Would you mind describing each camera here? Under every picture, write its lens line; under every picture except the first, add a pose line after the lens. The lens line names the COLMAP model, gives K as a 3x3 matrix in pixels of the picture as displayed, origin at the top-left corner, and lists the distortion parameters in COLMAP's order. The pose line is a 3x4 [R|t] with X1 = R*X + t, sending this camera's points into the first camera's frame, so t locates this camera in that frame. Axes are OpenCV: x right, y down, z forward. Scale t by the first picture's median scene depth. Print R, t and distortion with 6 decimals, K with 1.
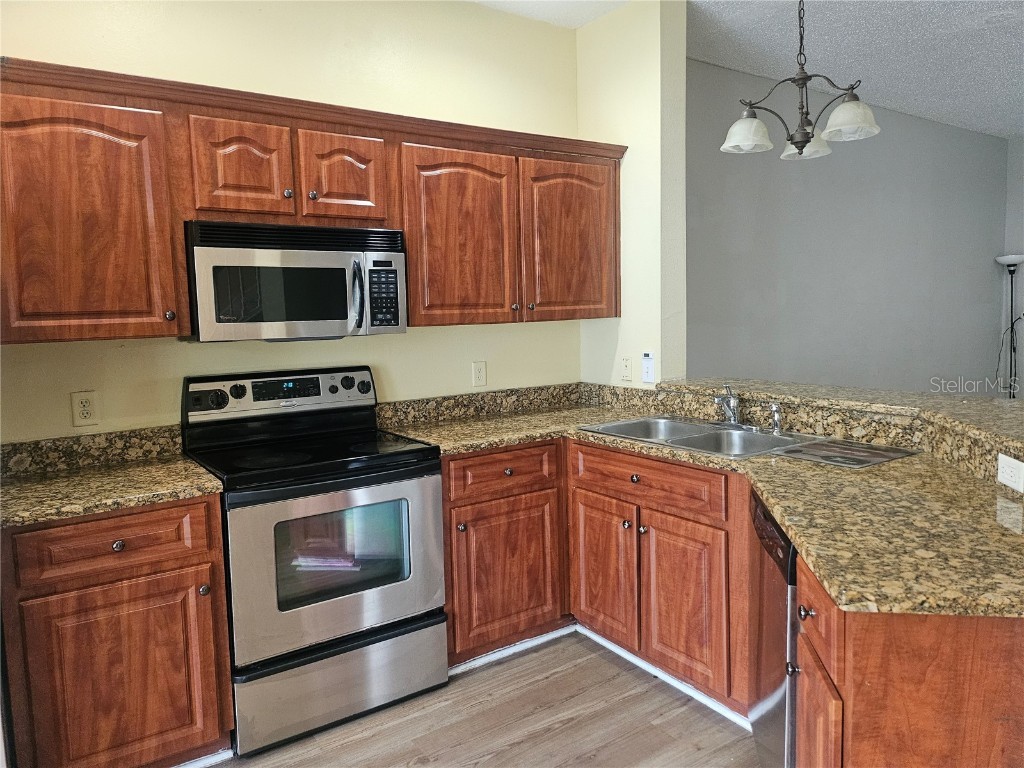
lens RADIAL K [[715.6, 0, 515.2], [0, 715.6, 375.0], [0, 0, 1]] dist [0.078706, -0.083871]
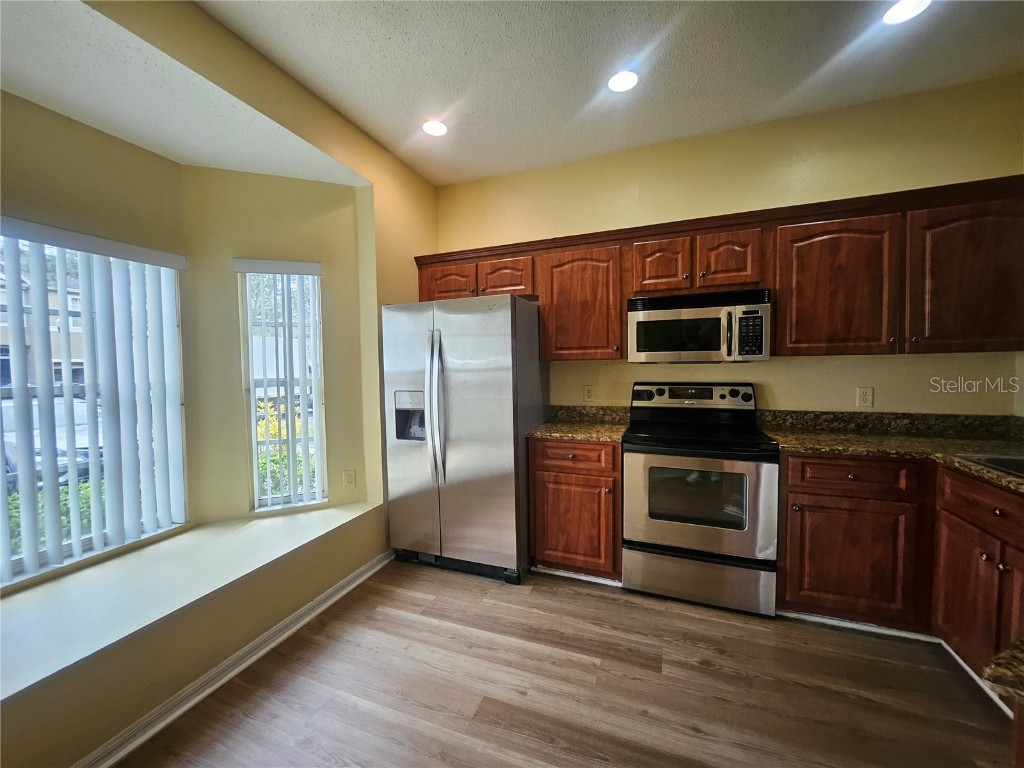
lens RADIAL K [[403.1, 0, 505.6], [0, 403.1, 379.2], [0, 0, 1]] dist [-0.005507, -0.000389]
pose [[0.548750, 0.049765, -0.834504, 0.231394], [-0.076622, 0.997019, 0.009072, 0.011551], [0.832468, 0.058963, 0.550927, 0.138401]]
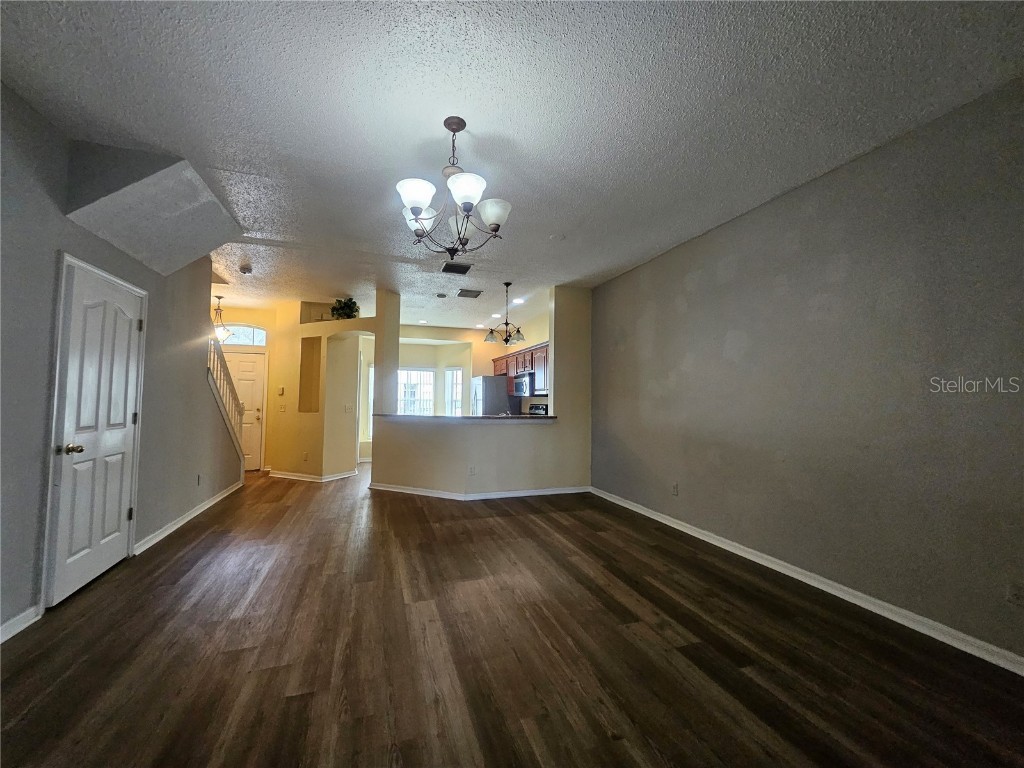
lens RADIAL K [[405.8, 0, 501.9], [0, 405.8, 378.7], [0, 0, 1]] dist [0.001926, 0.000191]
pose [[-0.299899, -0.027120, -0.953585, 2.261521], [-0.091066, 0.995845, 0.000319, -0.149820], [0.949614, 0.086935, -0.301123, 1.604588]]
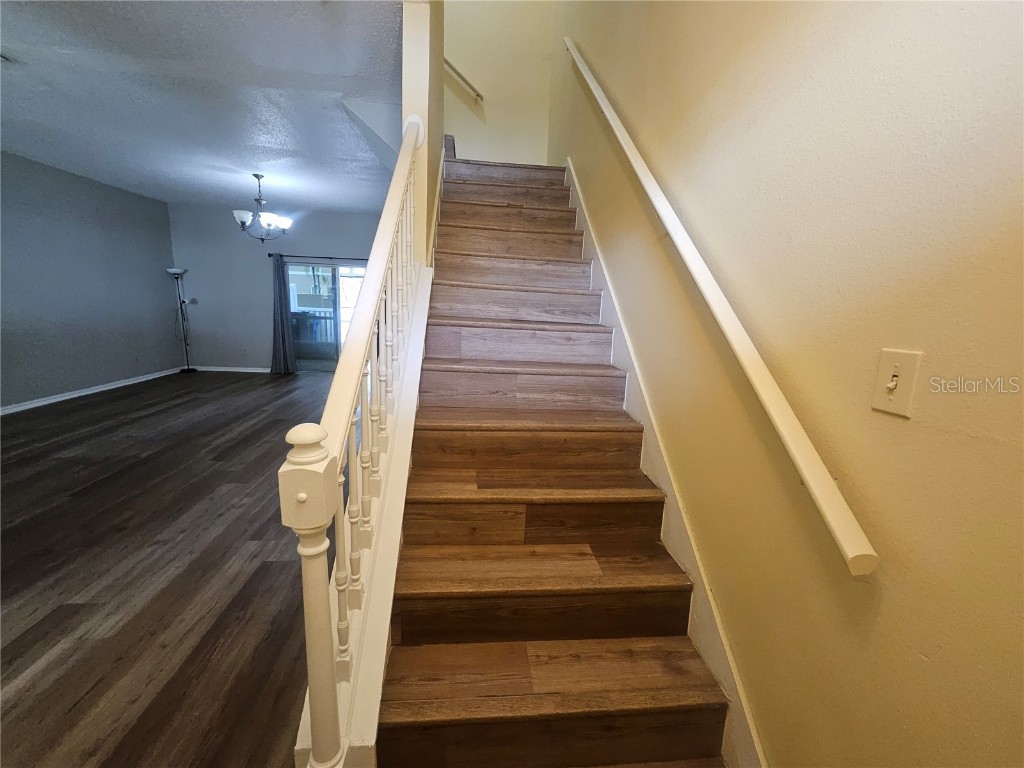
lens RADIAL K [[403.5, 0, 502.7], [0, 403.5, 378.1], [0, 0, 1]] dist [-0.000288, 0.000080]
pose [[0.501522, -0.115777, 0.857363, 0.443013], [0.027701, 0.992646, 0.117842, 0.036509], [-0.864701, -0.035351, 0.501041, -0.603080]]
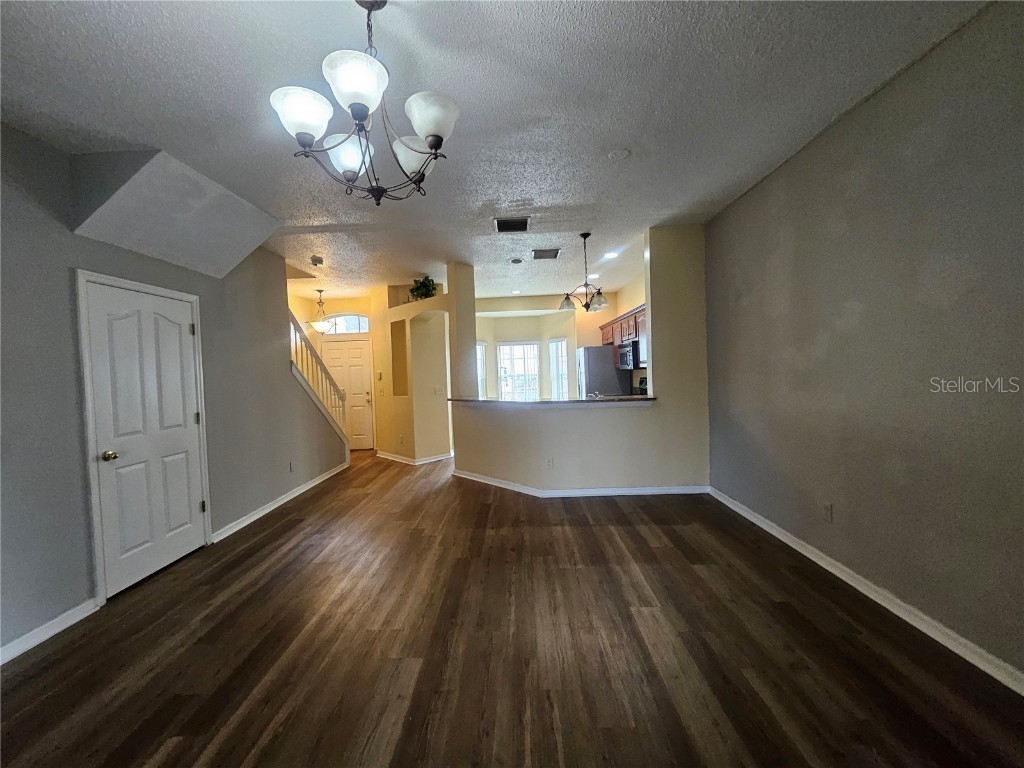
lens RADIAL K [[403.5, 0, 502.7], [0, 403.5, 378.1], [0, 0, 1]] dist [-0.000288, 0.000080]
pose [[-0.603032, 0.065460, -0.795027, 1.870524], [-0.022416, 0.994843, 0.098914, -0.202574], [0.797402, 0.077470, -0.598455, 1.724686]]
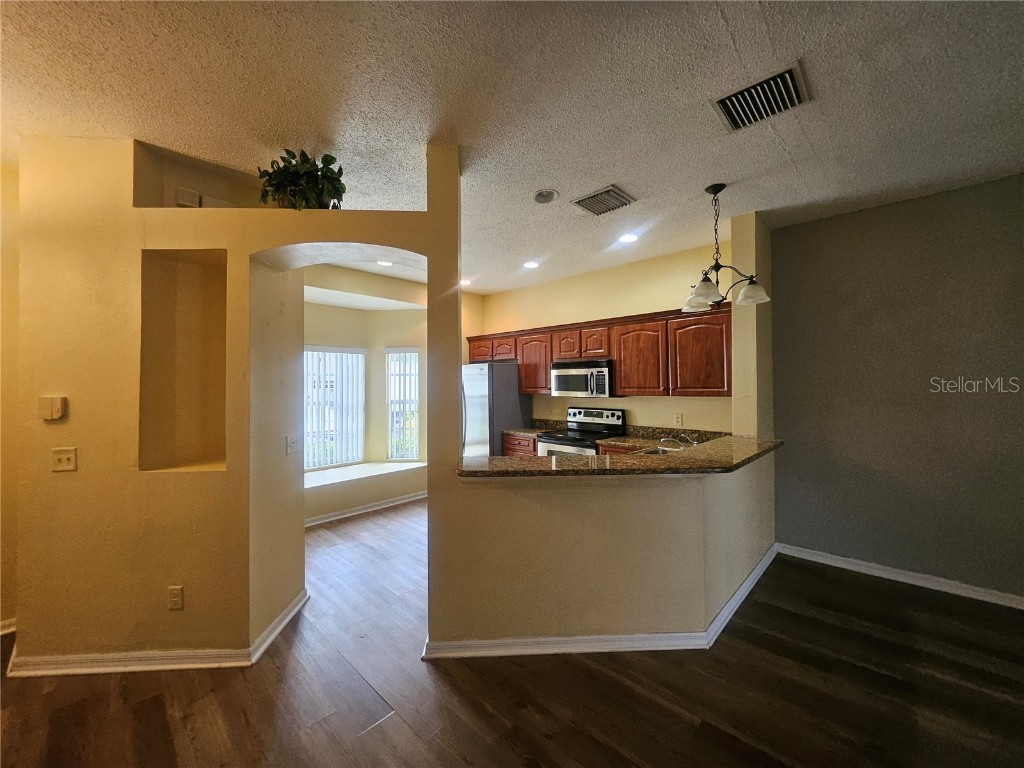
lens RADIAL K [[403.1, 0, 505.6], [0, 403.1, 379.2], [0, 0, 1]] dist [-0.005507, -0.000389]
pose [[0.183533, 0.013616, -0.982919, 1.278133], [-0.089782, 0.995957, -0.002967, -0.089130], [0.978905, 0.088793, 0.184013, 0.351924]]
